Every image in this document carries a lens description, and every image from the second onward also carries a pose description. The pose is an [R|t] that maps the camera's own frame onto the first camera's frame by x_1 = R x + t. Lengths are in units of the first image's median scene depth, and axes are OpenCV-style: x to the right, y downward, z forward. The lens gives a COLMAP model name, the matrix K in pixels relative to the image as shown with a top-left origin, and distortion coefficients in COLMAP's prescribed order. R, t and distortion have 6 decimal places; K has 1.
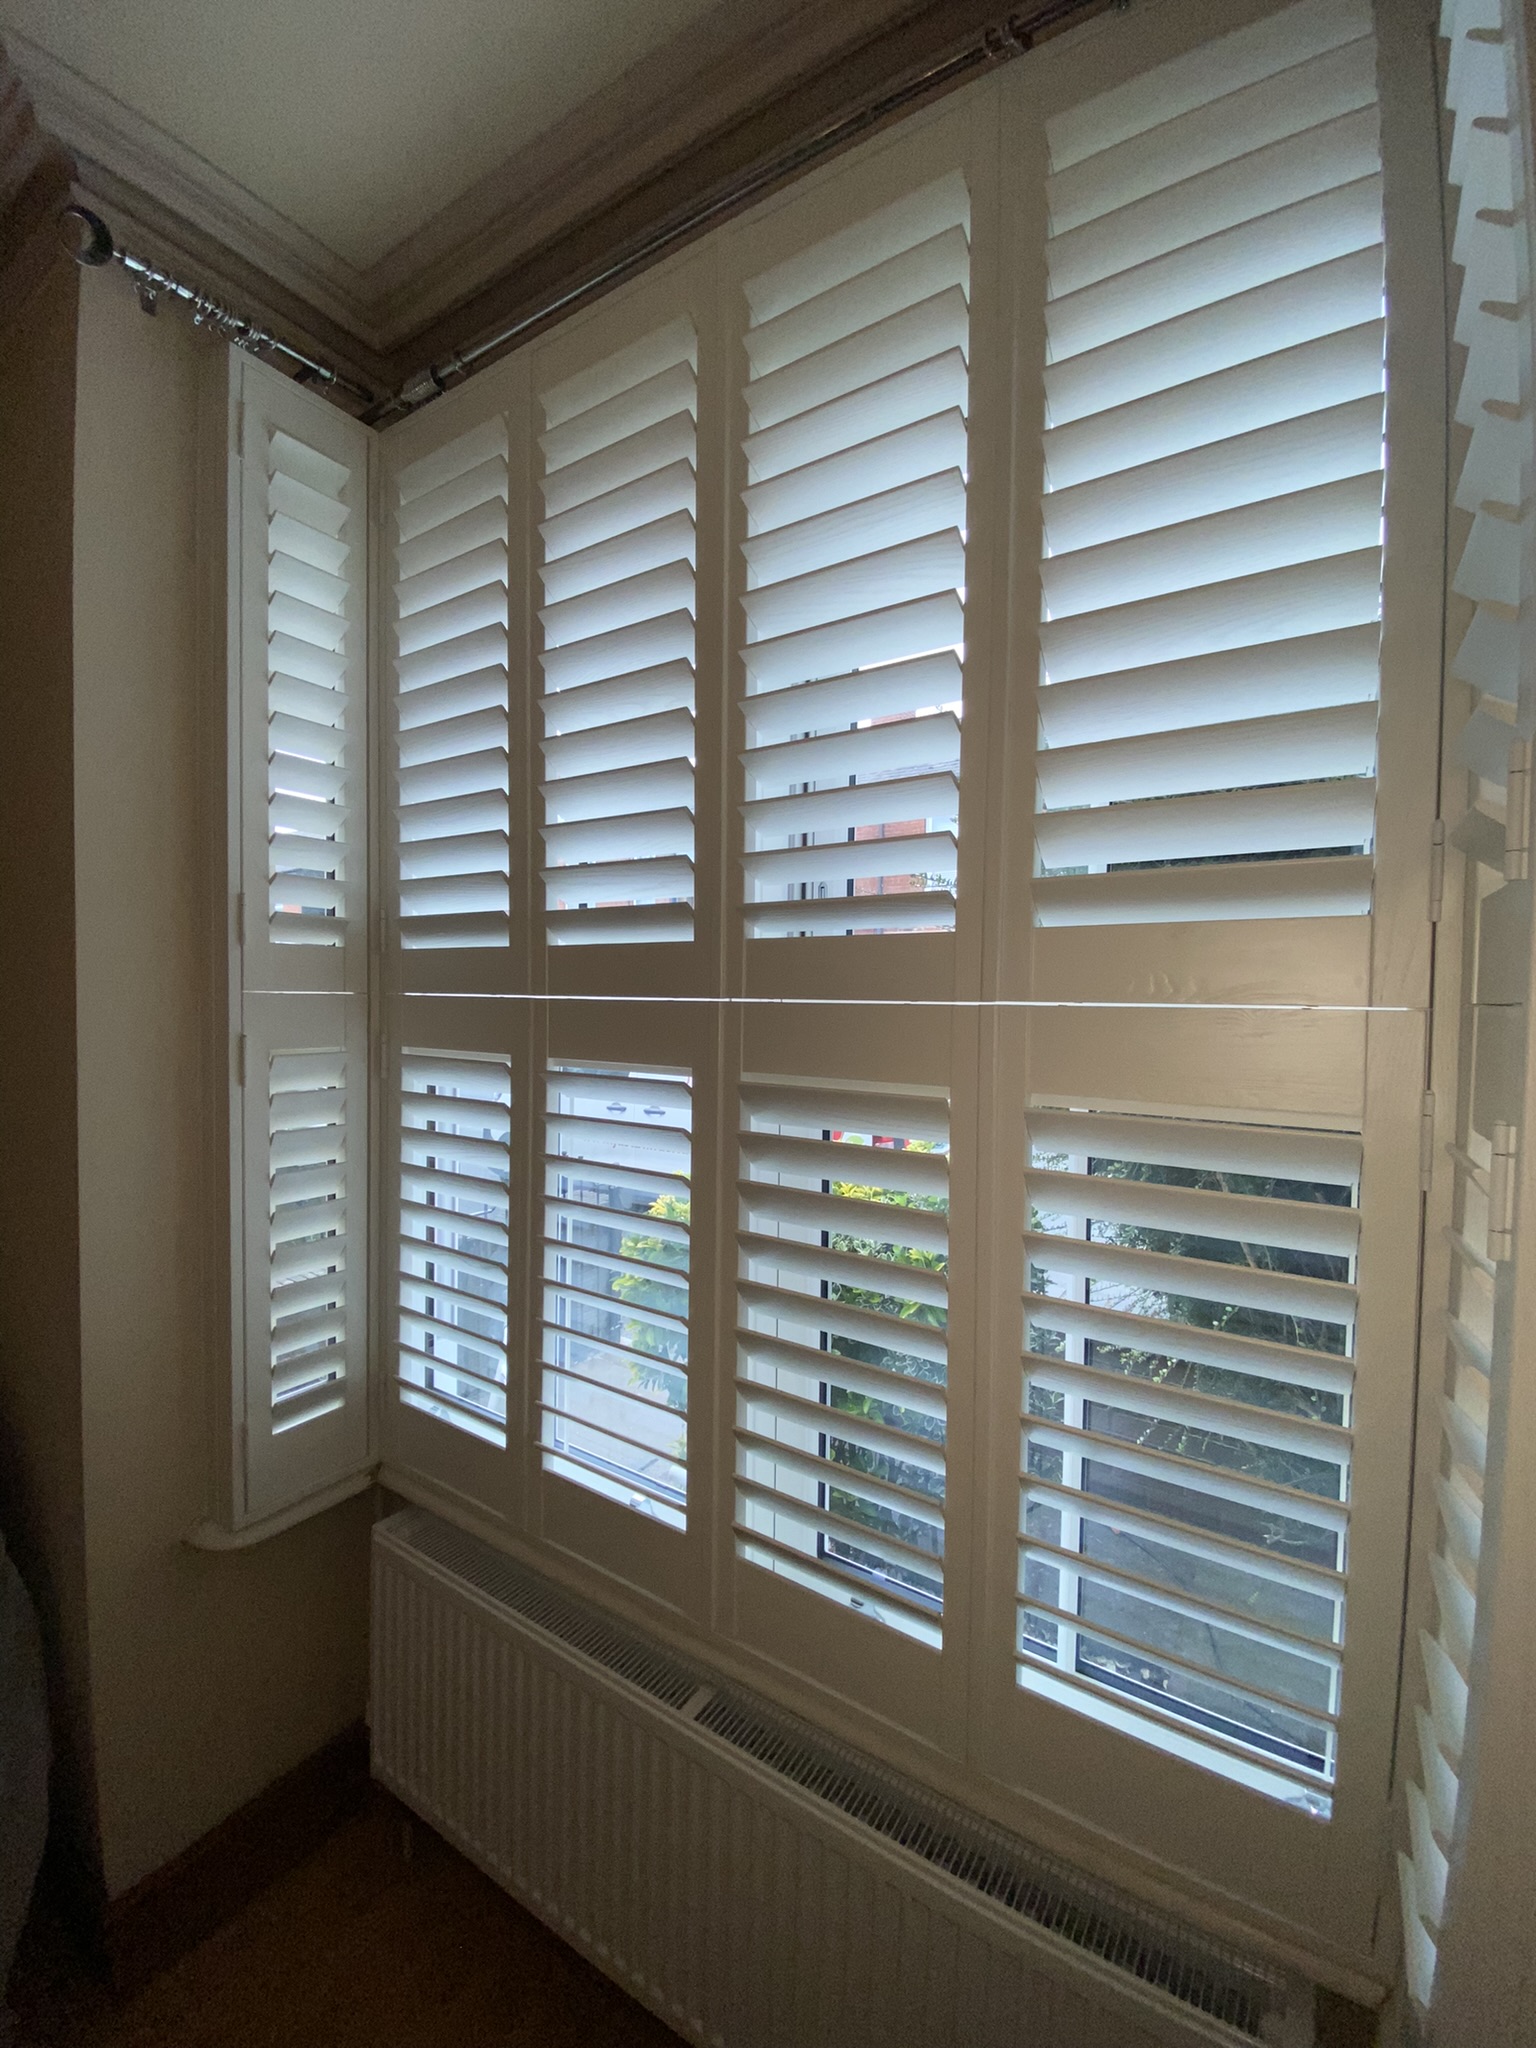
lens RADIAL K [[831.7, 0, 768.0], [0, 831.7, 1024.0], [0, 0, 1]] dist [0.000335, -0.018041]
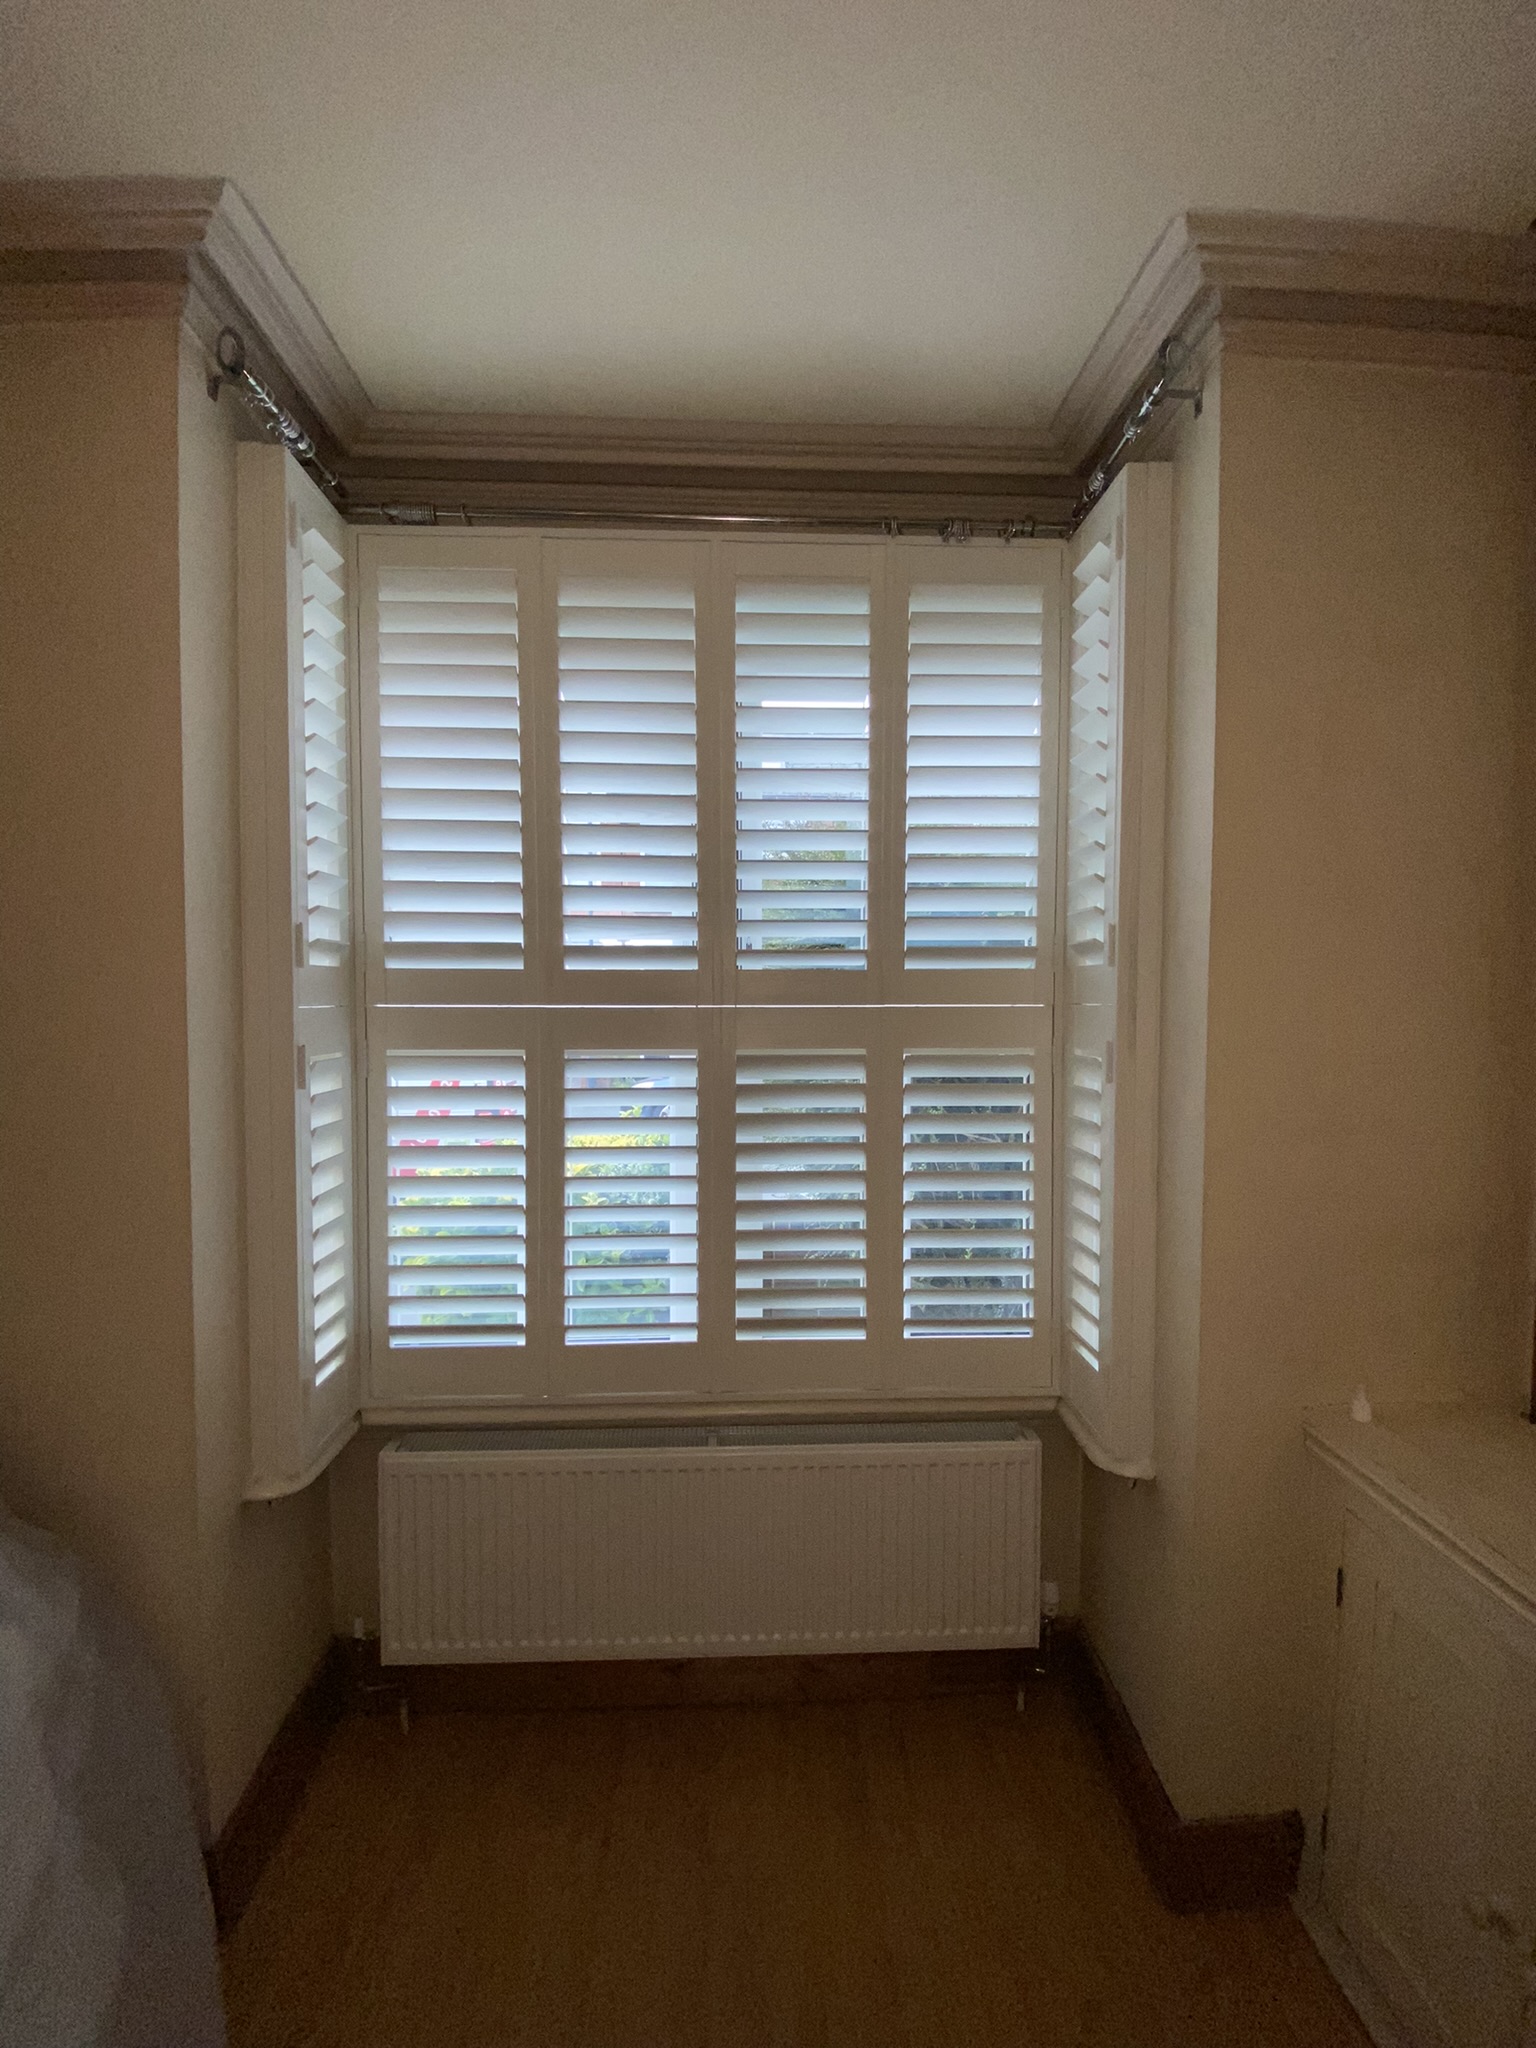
lens RADIAL K [[831.7, 0, 768.0], [0, 831.7, 1024.0], [0, 0, 1]] dist [0.000335, -0.018041]
pose [[0.815675, -0.034975, 0.577453, -0.797502], [0.032997, 0.999359, 0.013918, -0.009831], [-0.577569, 0.007702, 0.816305, -0.348878]]
